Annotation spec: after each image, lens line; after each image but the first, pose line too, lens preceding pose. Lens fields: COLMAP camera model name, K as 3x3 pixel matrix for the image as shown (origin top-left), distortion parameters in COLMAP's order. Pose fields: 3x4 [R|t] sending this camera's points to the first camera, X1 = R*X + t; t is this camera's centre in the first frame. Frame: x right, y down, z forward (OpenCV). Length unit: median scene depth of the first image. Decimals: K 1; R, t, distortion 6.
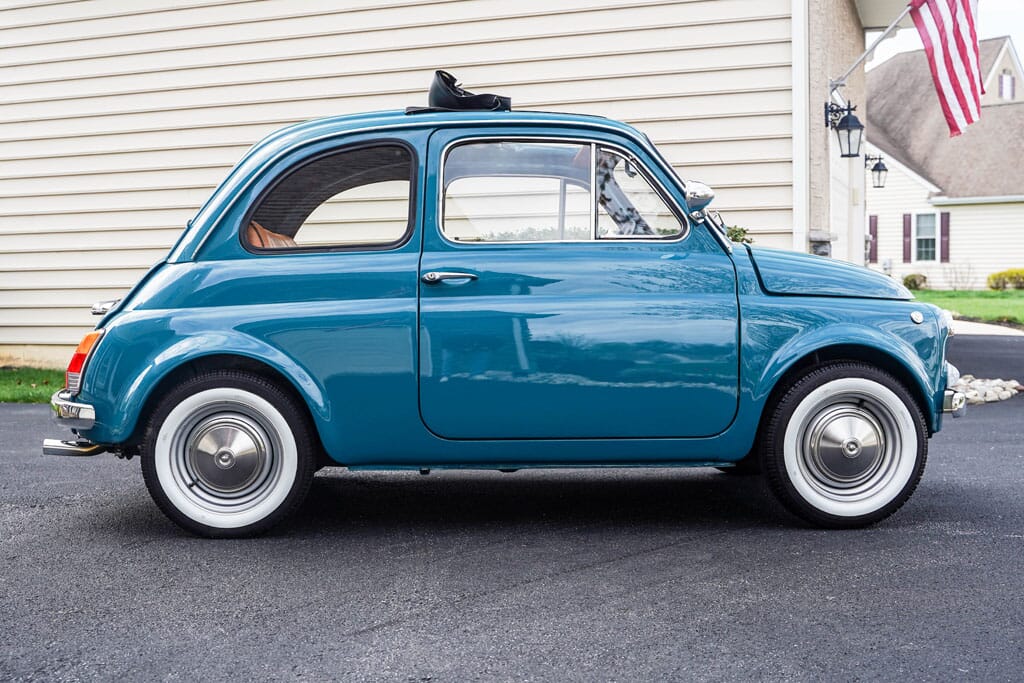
lens RADIAL K [[1000.7, 0, 512.0], [0, 1000.7, 341.5], [0, 0, 1]] dist [-0.003729, 0.005316]
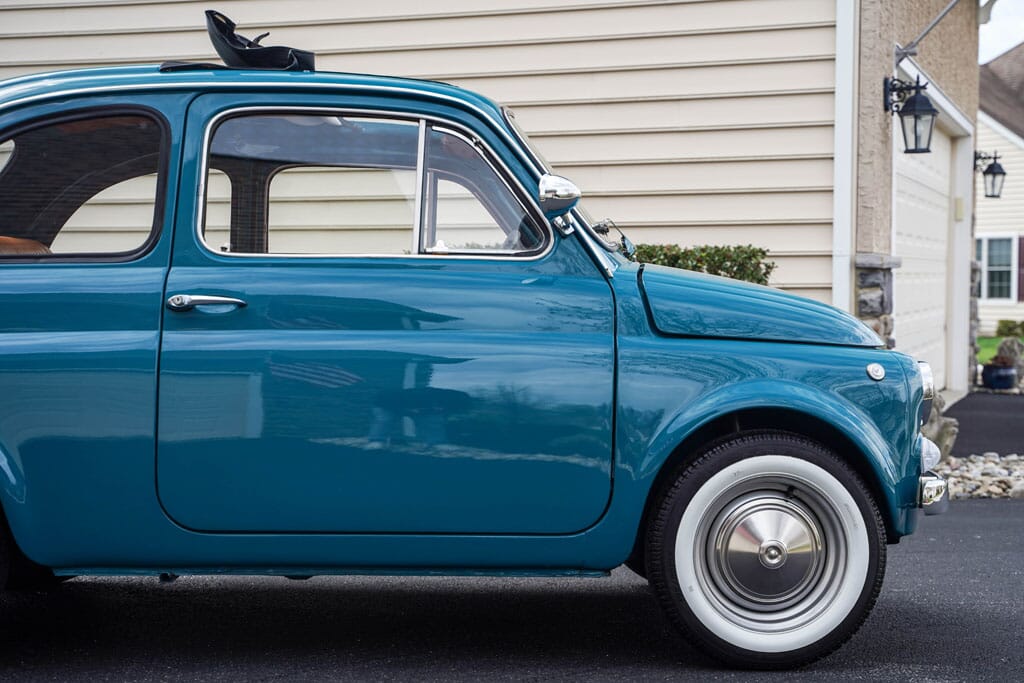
lens RADIAL K [[1359.5, 0, 509.2], [0, 1359.5, 368.1], [0, 0, 1]] dist [0.095335, 0.046367]
pose [[0.999778, 0.019334, 0.008347, 0.138204], [-0.019141, 0.999559, -0.022702, 0.000075], [-0.008782, 0.022537, 0.999707, 0.030635]]
